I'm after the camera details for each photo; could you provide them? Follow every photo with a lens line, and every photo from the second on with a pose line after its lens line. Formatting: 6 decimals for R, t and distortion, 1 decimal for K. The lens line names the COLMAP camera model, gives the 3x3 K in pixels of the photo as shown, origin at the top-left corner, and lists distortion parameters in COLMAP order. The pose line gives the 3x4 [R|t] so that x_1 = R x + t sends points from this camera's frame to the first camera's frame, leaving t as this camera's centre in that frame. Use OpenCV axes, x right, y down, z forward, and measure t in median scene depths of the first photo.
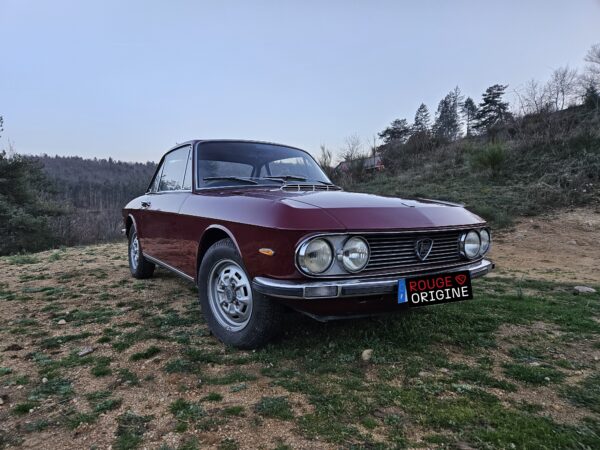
lens RADIAL K [[403.4, 0, 296.3], [0, 403.4, 217.6], [0, 0, 1]] dist [0.076699, -0.063172]
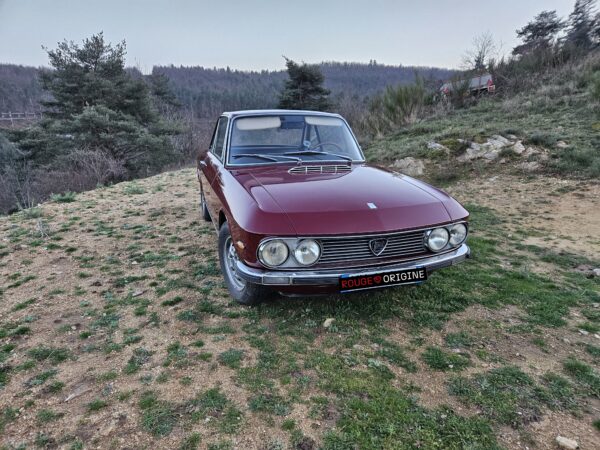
lens RADIAL K [[407.5, 0, 302.5], [0, 407.5, 224.6], [0, 0, 1]] dist [0.072744, -0.059861]
pose [[0.966349, 0.072487, -0.246811, 0.336129], [-0.014048, 0.972915, 0.230738, -0.218218], [0.256852, -0.219506, 0.941193, -0.130236]]
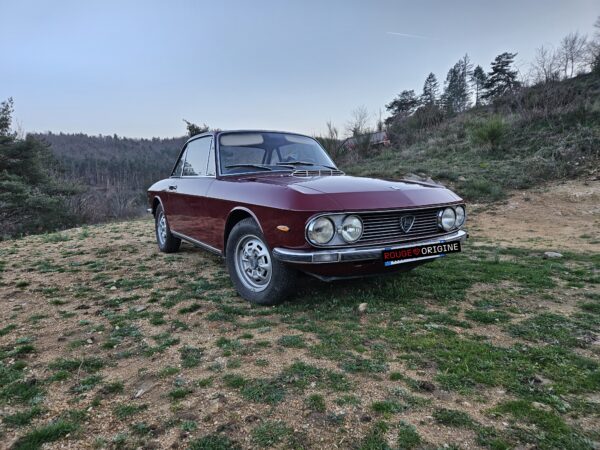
lens RADIAL K [[405.4, 0, 304.8], [0, 405.4, 214.1], [0, 0, 1]] dist [0.076114, -0.063692]
pose [[0.999846, -0.017569, -0.000303, -0.002213], [0.017558, 0.998306, 0.055472, -0.023902], [-0.000672, -0.055468, 0.998460, -0.223889]]
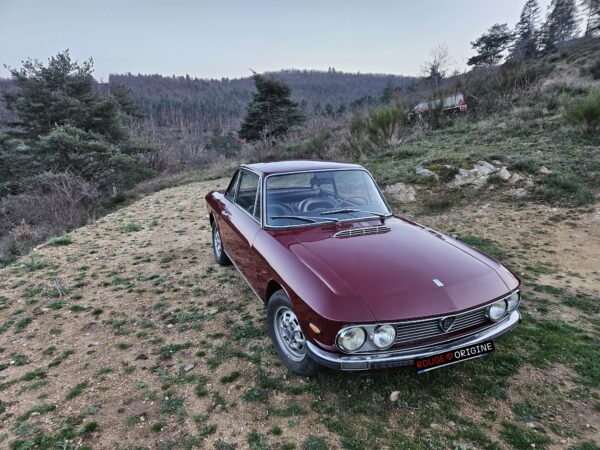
lens RADIAL K [[406.5, 0, 295.6], [0, 406.5, 223.2], [0, 0, 1]] dist [0.075886, -0.061794]
pose [[0.983381, 0.037027, -0.177737, 0.067633], [0.002125, 0.976568, 0.215197, -0.409566], [0.181541, -0.211999, 0.960260, -0.160545]]
